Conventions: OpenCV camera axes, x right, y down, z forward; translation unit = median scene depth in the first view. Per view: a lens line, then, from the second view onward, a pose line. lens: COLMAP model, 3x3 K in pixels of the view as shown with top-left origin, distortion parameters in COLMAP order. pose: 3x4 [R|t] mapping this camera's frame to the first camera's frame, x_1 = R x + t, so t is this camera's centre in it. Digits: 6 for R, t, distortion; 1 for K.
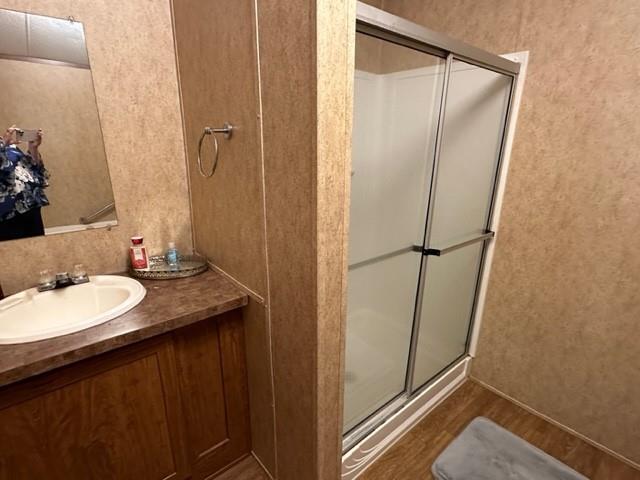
lens RADIAL K [[332.6, 0, 320.0], [0, 332.6, 240.0], [0, 0, 1]] dist [-0.003197, -0.001463]
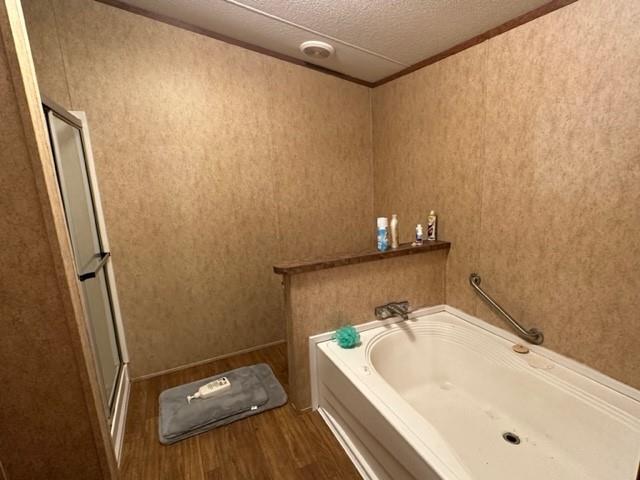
lens RADIAL K [[332.6, 0, 320.0], [0, 332.6, 240.0], [0, 0, 1]] dist [-0.003197, -0.001463]
pose [[0.254469, -0.219121, 0.941930, -0.432584], [0.325563, 0.936552, 0.129918, 0.027318], [-0.910634, 0.273597, 0.309661, -0.091239]]
